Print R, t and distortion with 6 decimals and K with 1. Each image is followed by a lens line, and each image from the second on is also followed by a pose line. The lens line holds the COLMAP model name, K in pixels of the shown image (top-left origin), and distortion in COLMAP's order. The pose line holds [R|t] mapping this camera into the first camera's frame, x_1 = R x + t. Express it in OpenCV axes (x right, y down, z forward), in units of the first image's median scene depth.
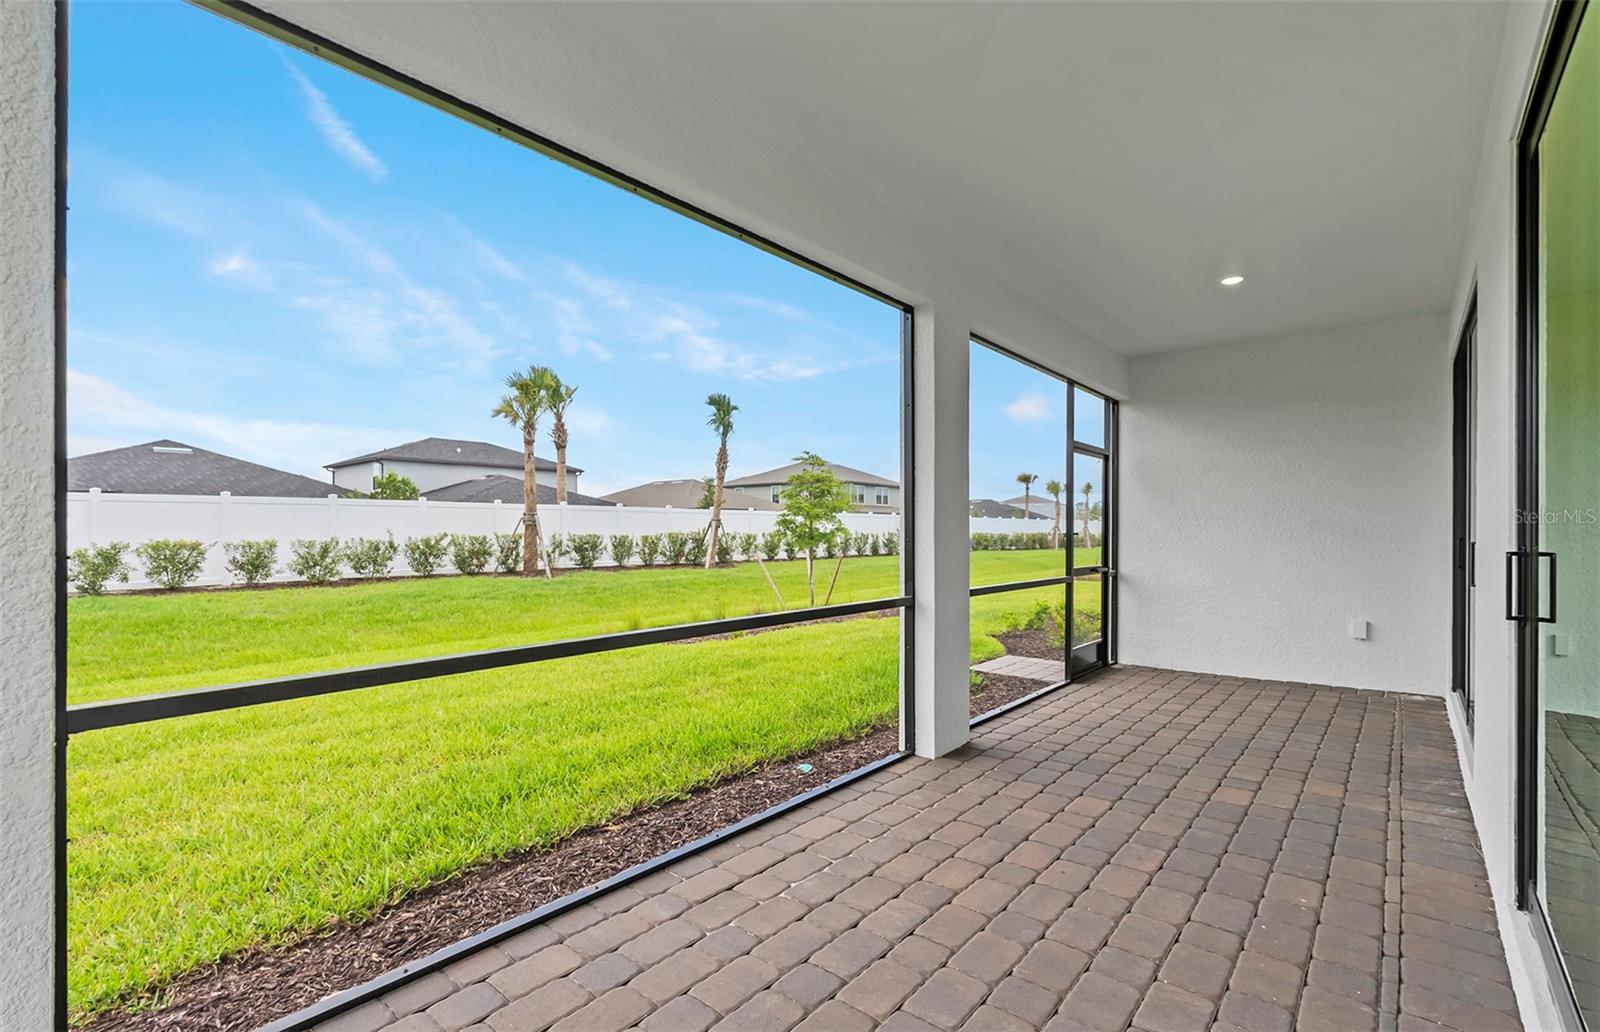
lens RADIAL K [[718.6, 0, 799.3], [0, 718.6, 511.4], [0, 0, 1]] dist [0.002707, 0.000253]
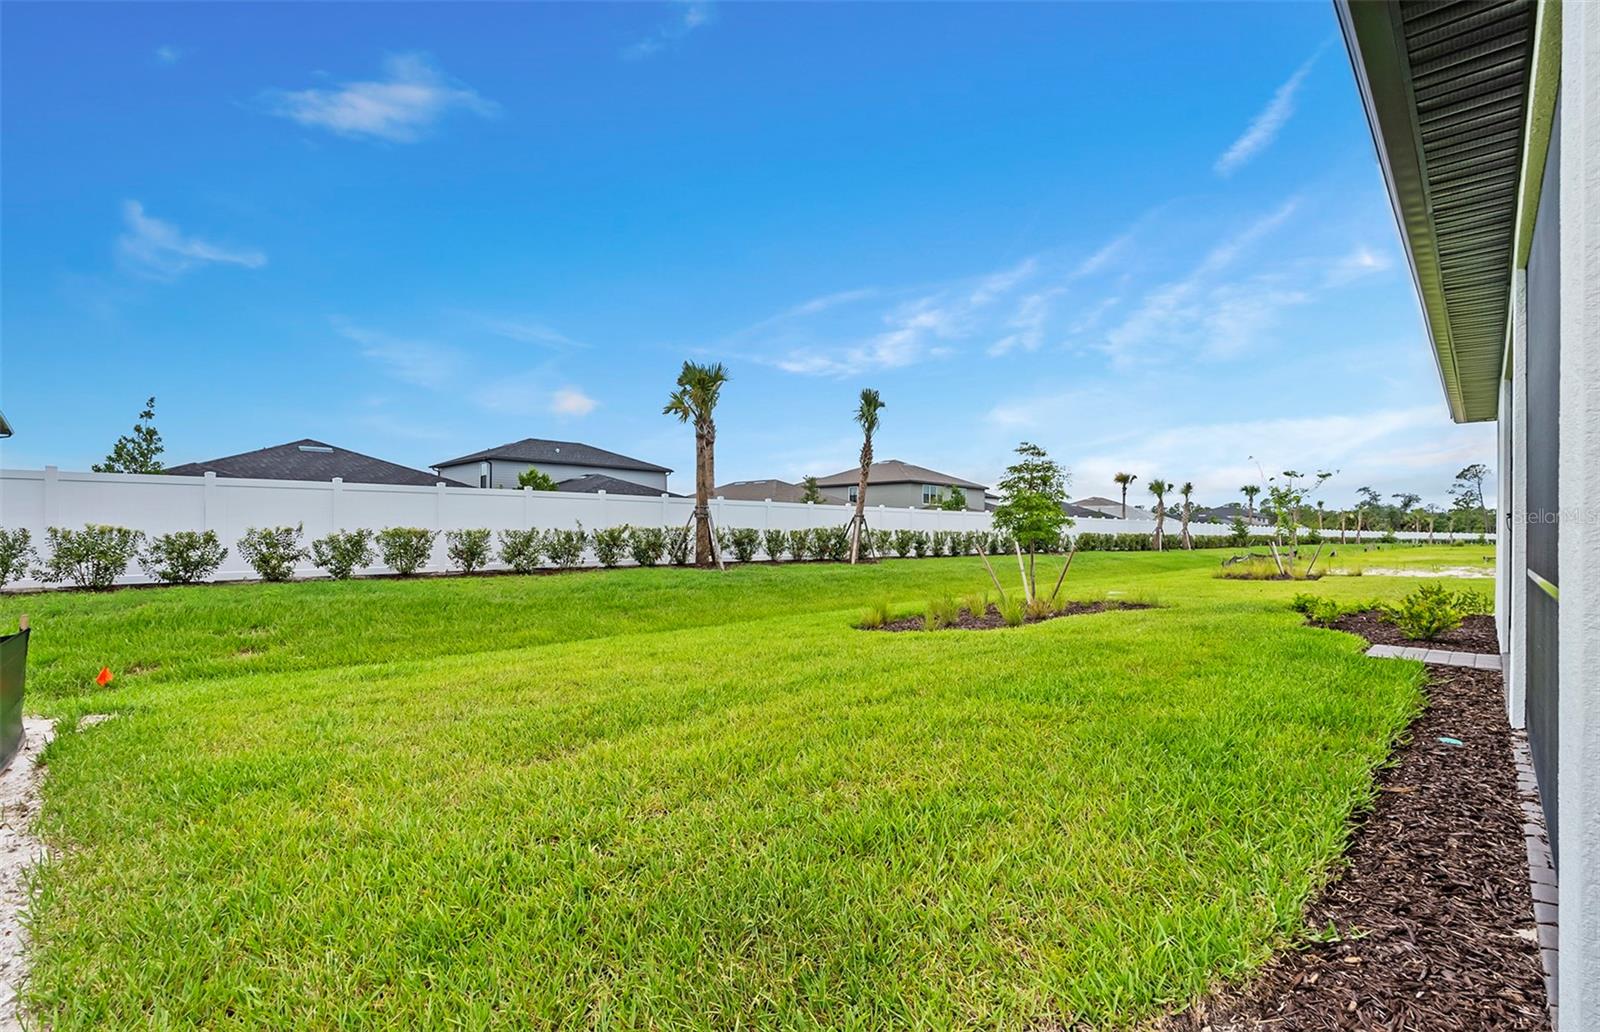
lens RADIAL K [[718.6, 0, 796.5], [0, 718.6, 514.2], [0, 0, 1]] dist [0.002707, 0.000253]
pose [[0.997804, 0.004225, -0.066100, -0.157826], [-0.004261, 0.999991, -0.000411, 0.011877], [0.066097, 0.000691, 0.997813, -0.002054]]
